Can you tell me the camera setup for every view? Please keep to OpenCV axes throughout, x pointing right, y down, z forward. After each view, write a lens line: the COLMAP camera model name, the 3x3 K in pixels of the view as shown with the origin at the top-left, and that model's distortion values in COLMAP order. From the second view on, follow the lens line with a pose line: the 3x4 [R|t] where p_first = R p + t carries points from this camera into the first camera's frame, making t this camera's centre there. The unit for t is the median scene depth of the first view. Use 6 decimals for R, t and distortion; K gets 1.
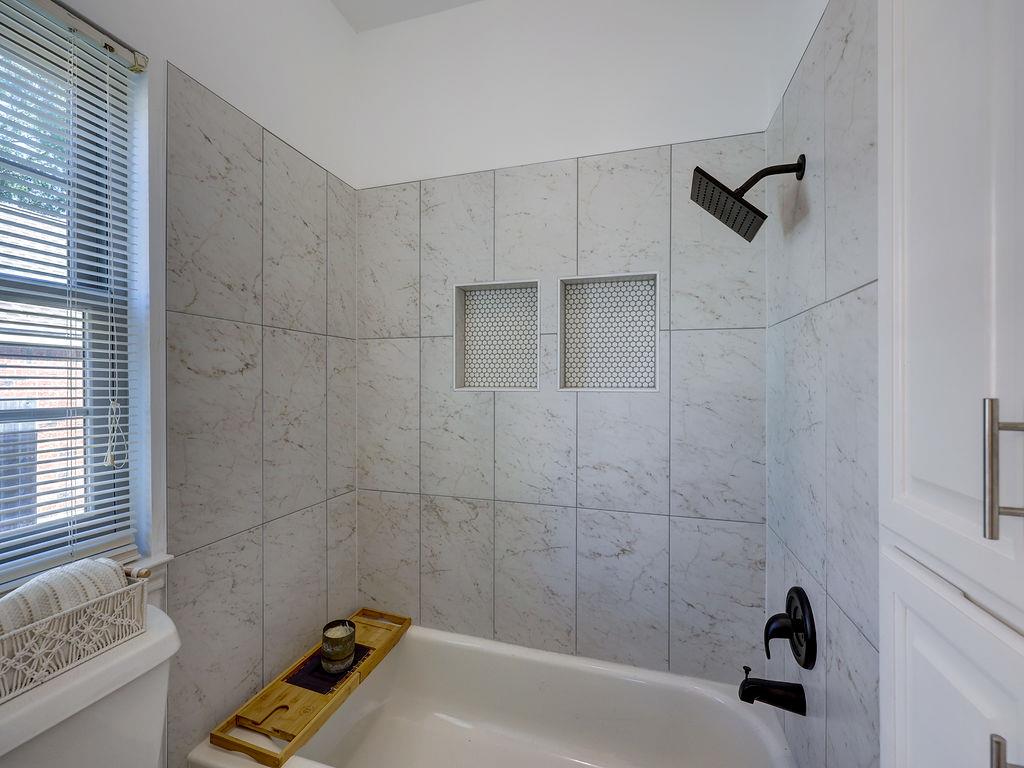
lens RADIAL K [[461.0, 0, 511.5], [0, 461.0, 384.1], [0, 0, 1]] dist [0.000468, -0.000181]
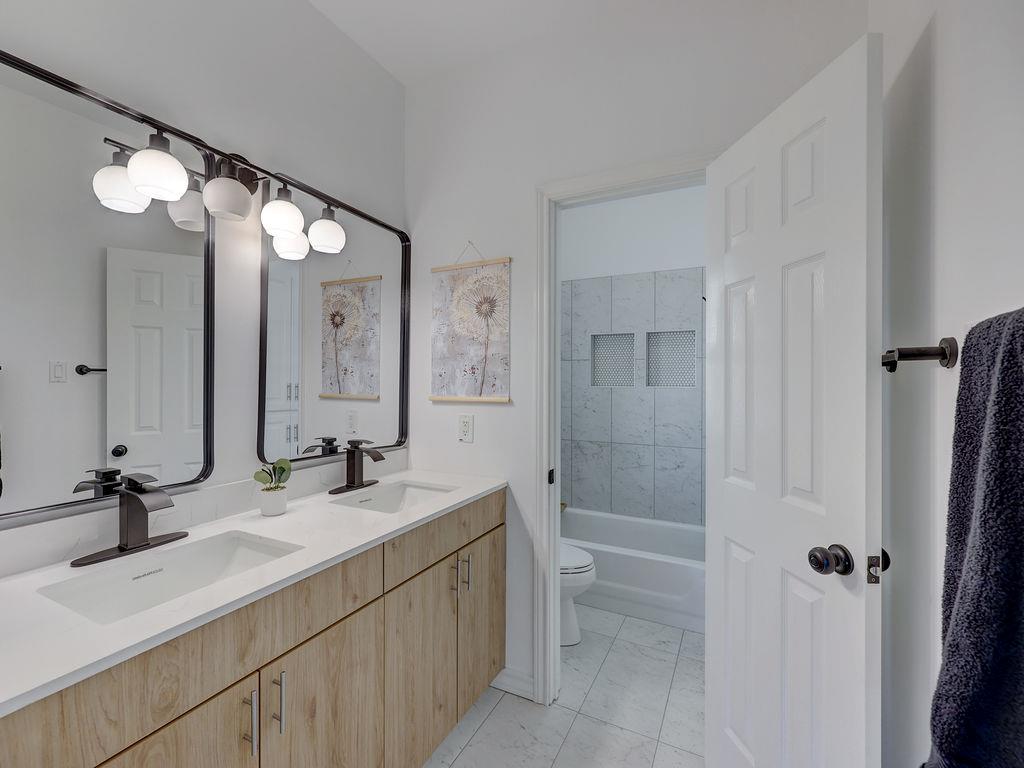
lens RADIAL K [[461.0, 0, 506.2], [0, 461.0, 382.9], [0, 0, 1]] dist [0.000468, -0.000181]
pose [[0.984382, 0.000711, -0.176045, -0.135072], [-0.001209, 0.999996, -0.002723, 0.000947], [0.176043, 0.002894, 0.984378, -1.043902]]
